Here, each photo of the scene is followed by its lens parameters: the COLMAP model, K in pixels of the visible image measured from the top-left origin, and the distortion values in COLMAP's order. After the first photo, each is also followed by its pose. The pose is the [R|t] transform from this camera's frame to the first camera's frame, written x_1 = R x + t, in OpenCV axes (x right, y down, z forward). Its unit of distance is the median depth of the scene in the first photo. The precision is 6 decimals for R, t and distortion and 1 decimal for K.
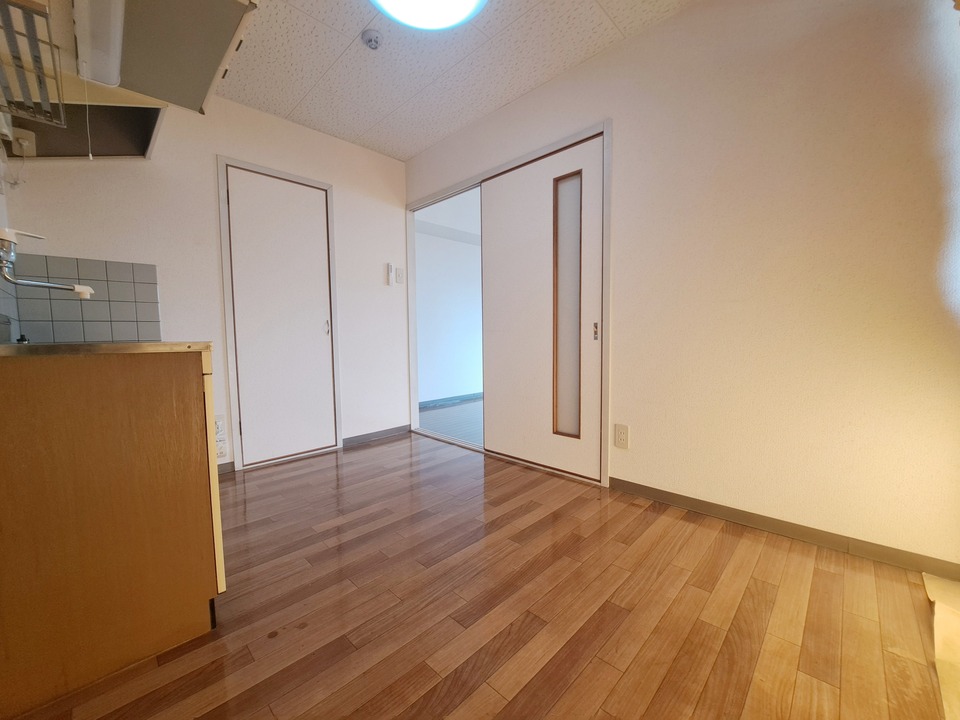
lens RADIAL K [[383.3, 0, 481.2], [0, 383.3, 360.6], [0, 0, 1]] dist [-0.008553, -0.000270]
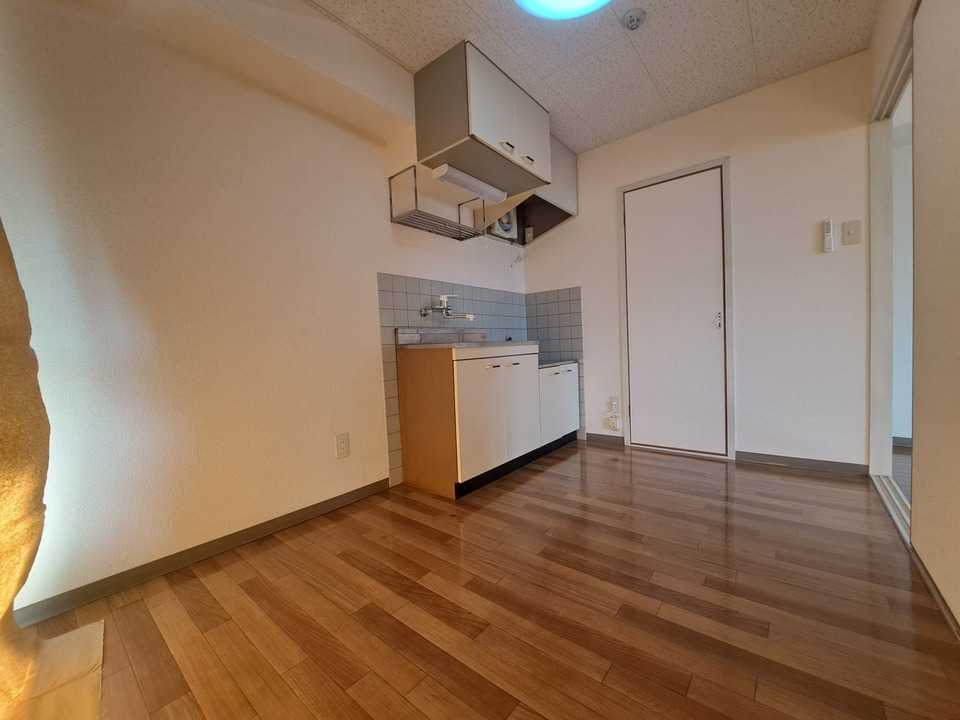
lens RADIAL K [[383.3, 0, 481.2], [0, 383.3, 360.6], [0, 0, 1]] dist [-0.008553, -0.000270]
pose [[0.094187, 0.052653, -0.994161, 0.520835], [-0.028139, 0.998342, 0.050209, -0.027377], [0.995157, 0.023245, 0.095512, 0.436412]]
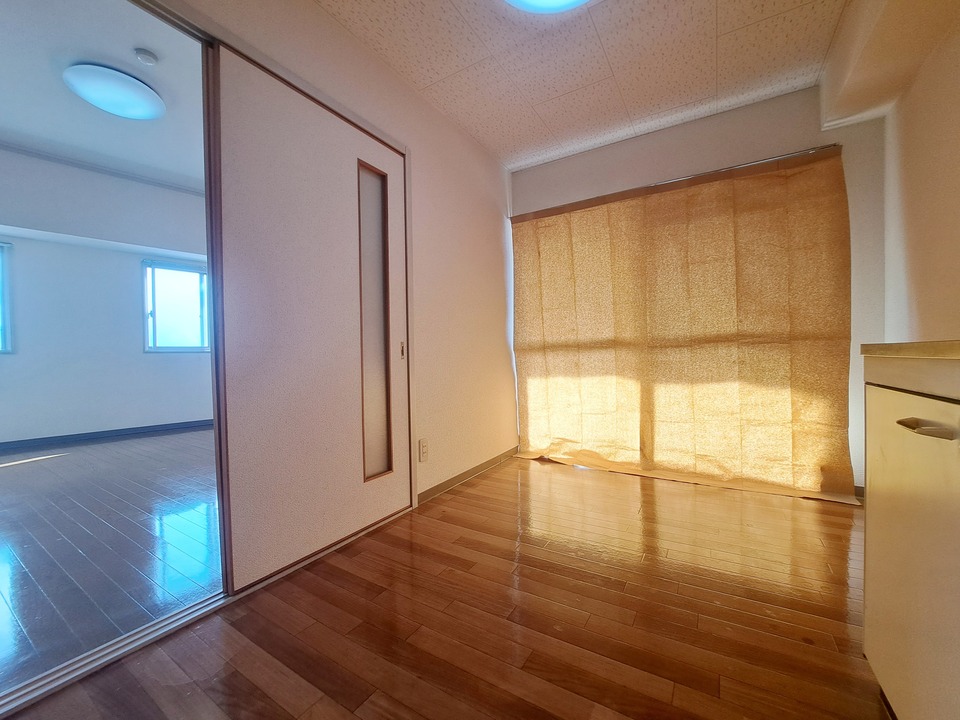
lens RADIAL K [[383.3, 0, 481.2], [0, 383.3, 360.6], [0, 0, 1]] dist [-0.008553, -0.000270]
pose [[-0.218266, 0.003282, 0.975884, -0.617030], [0.087021, 0.996076, 0.016113, -0.044690], [-0.972002, 0.088439, -0.217695, 0.920902]]
